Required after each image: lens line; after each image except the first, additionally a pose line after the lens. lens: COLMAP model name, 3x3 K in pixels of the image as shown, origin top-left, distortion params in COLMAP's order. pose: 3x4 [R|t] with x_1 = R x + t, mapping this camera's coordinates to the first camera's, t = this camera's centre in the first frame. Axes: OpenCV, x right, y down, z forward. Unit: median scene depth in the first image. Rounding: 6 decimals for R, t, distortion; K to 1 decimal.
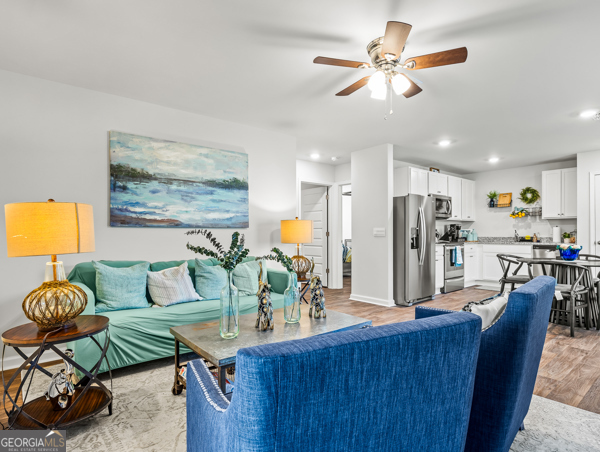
lens RADIAL K [[341.3, 0, 302.9], [0, 341.3, 234.1], [0, 0, 1]] dist [-0.011334, 0.011868]
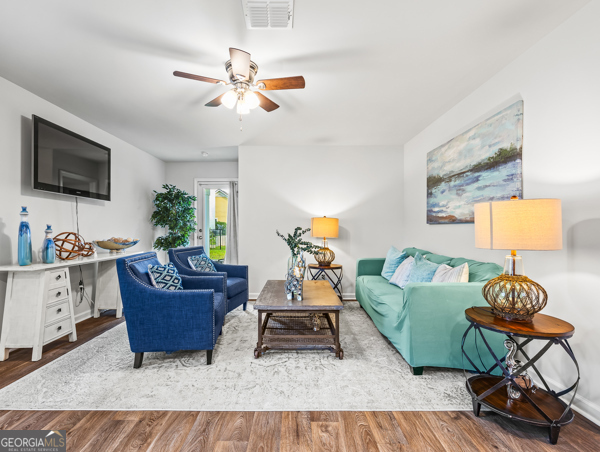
lens RADIAL K [[279.1, 0, 288.6], [0, 279.1, 230.2], [0, 0, 1]] dist [0.001462, -0.001275]
pose [[-0.665955, 0.006501, -0.745963, 0.325306], [0.002236, 0.999975, 0.006718, -0.002846], [0.745988, 0.002806, -0.665953, 0.675732]]
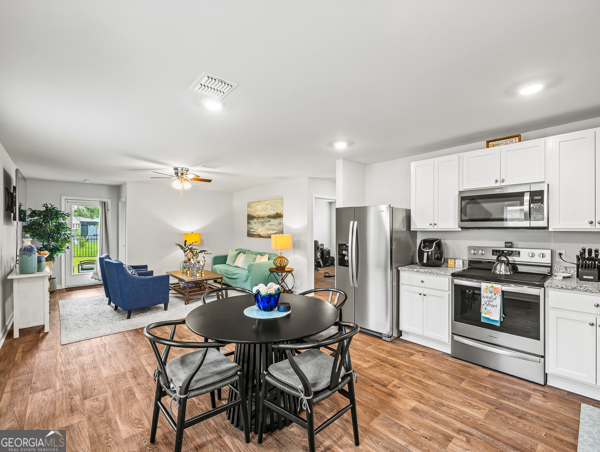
lens RADIAL K [[279.1, 0, 298.8], [0, 279.1, 228.6], [0, 0, 1]] dist [0.001462, -0.001275]
pose [[0.016944, 0.003975, -0.999849, 0.881730], [-0.002218, 0.999990, 0.003938, -0.050382], [0.999854, 0.002151, 0.016953, 0.701941]]
